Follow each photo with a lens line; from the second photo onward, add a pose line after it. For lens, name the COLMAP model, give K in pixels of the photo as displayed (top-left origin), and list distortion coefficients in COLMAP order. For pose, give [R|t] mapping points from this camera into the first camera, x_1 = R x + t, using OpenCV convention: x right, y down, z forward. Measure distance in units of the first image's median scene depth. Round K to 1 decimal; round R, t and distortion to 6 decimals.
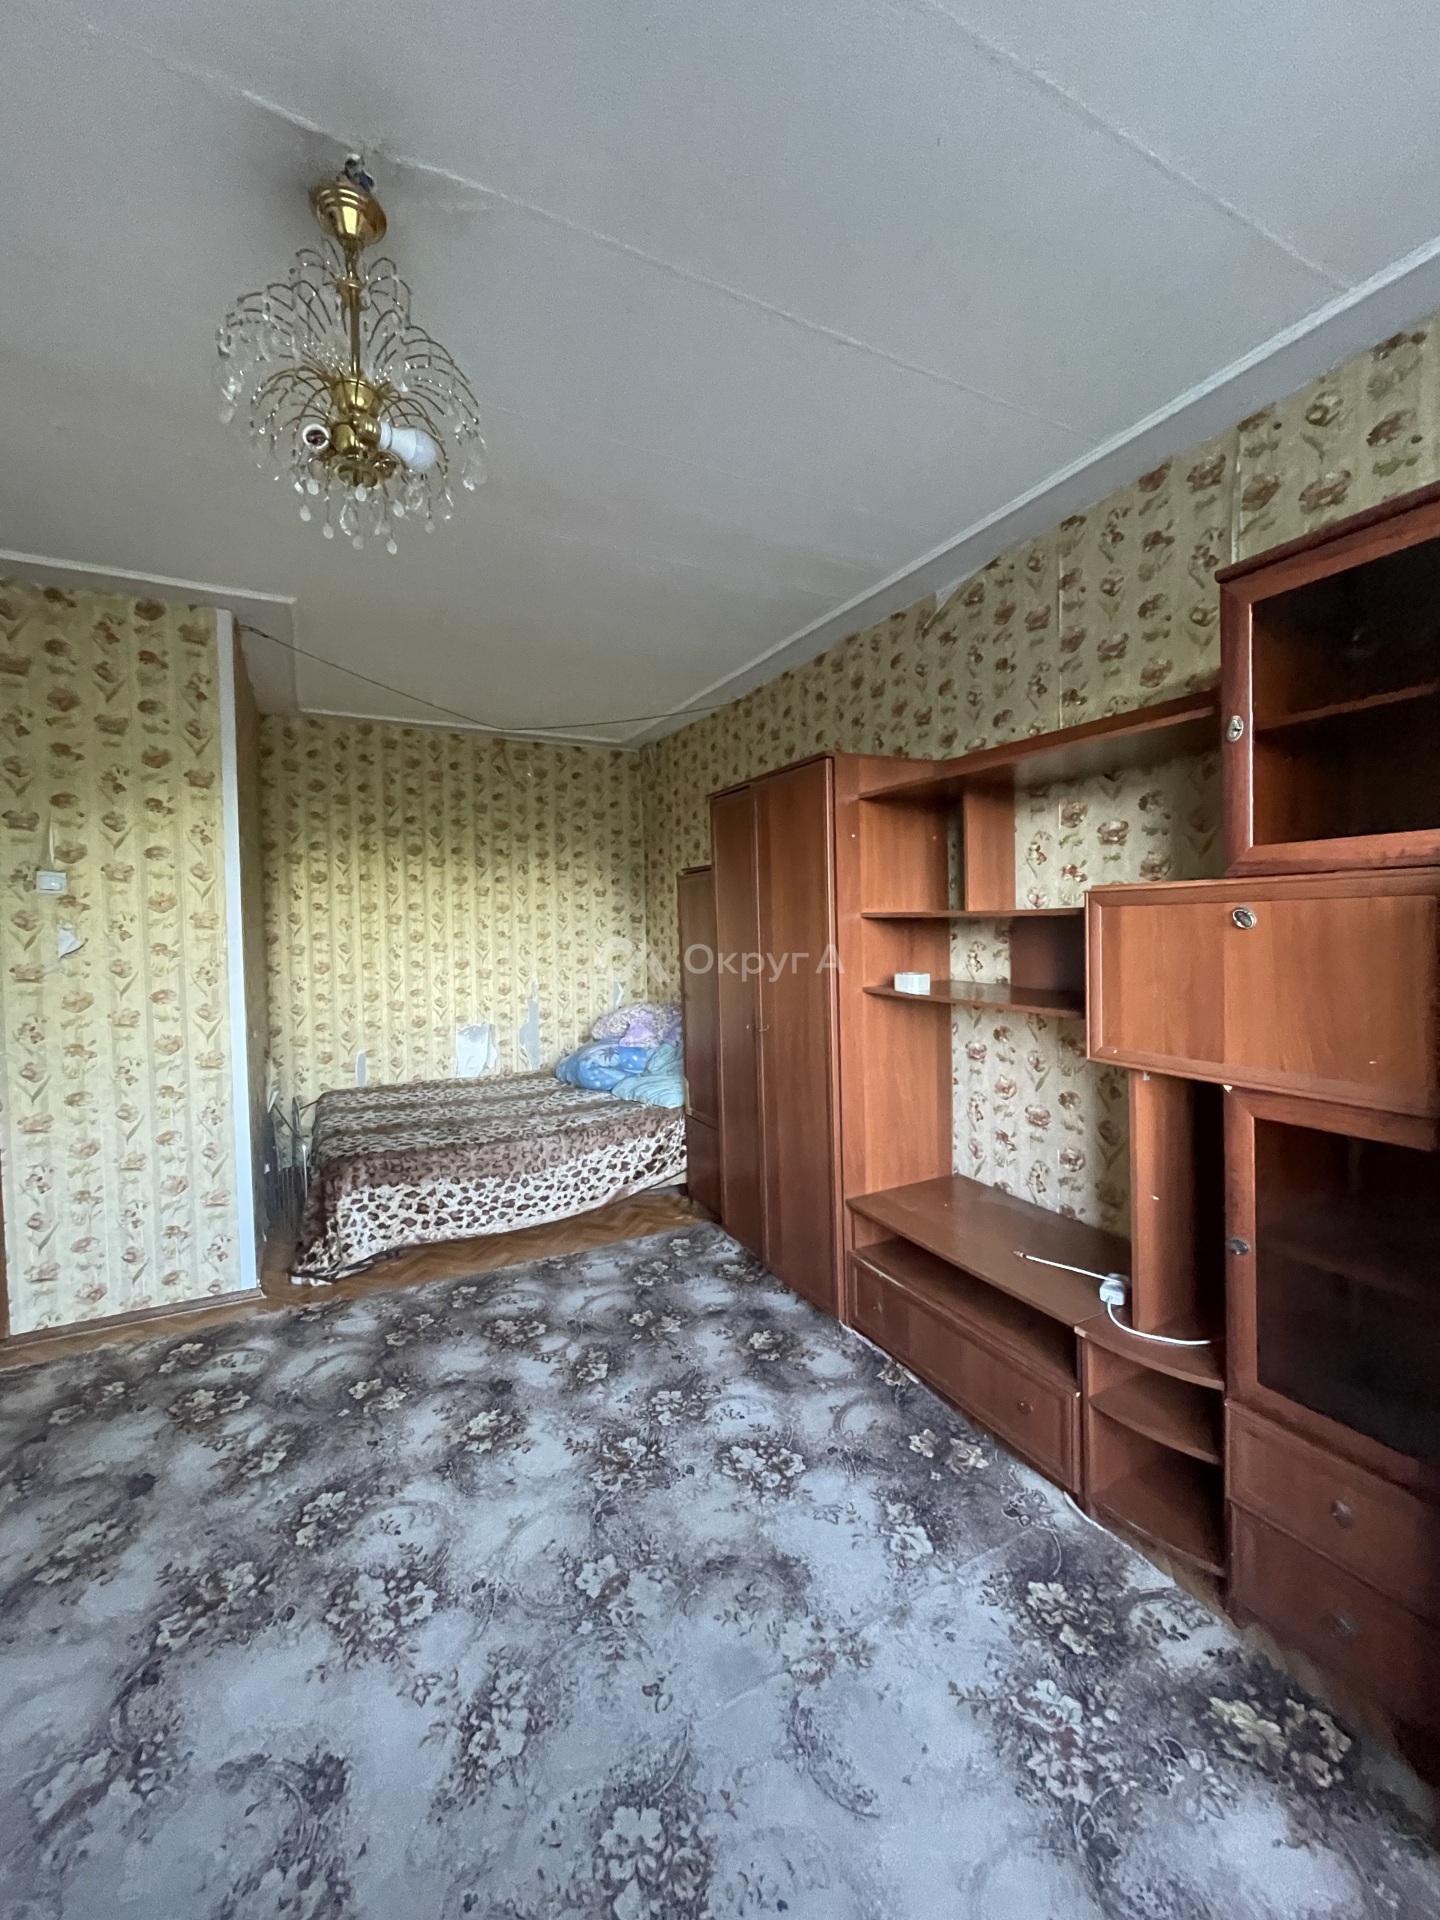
lens RADIAL K [[769.4, 0, 719.5], [0, 769.4, 948.9], [0, 0, 1]] dist [-0.003182, -0.000501]
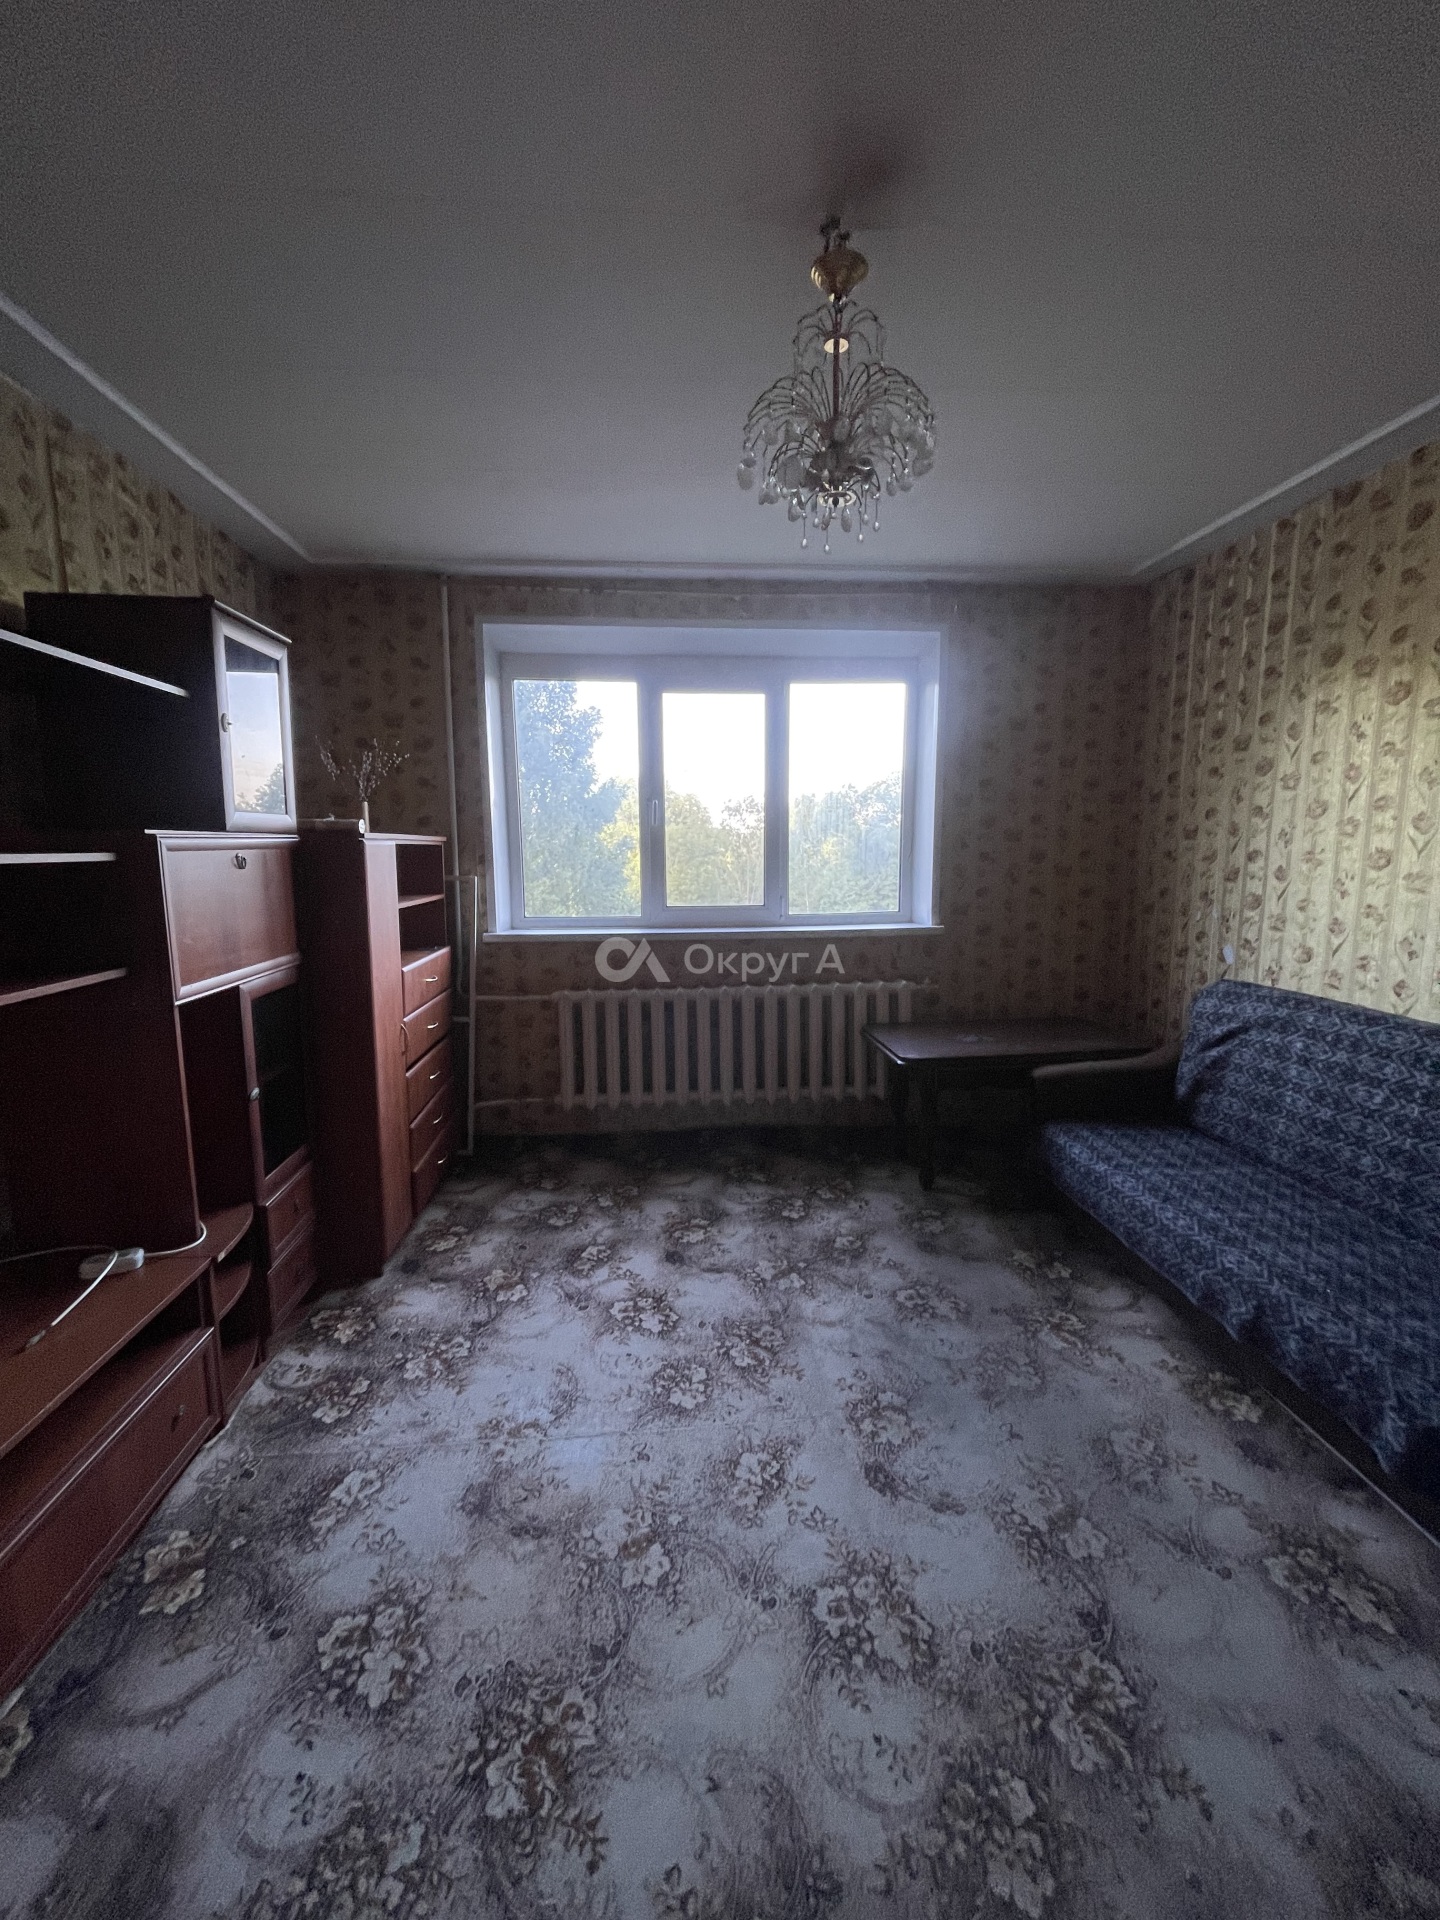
lens RADIAL K [[769.4, 0, 719.5], [0, 769.4, 951.2], [0, 0, 1]] dist [-0.003182, -0.000501]
pose [[-0.923685, -0.029513, 0.382015, -0.588797], [0.035118, 0.986311, 0.161112, -0.063345], [-0.381541, 0.162232, -0.910004, 1.737083]]
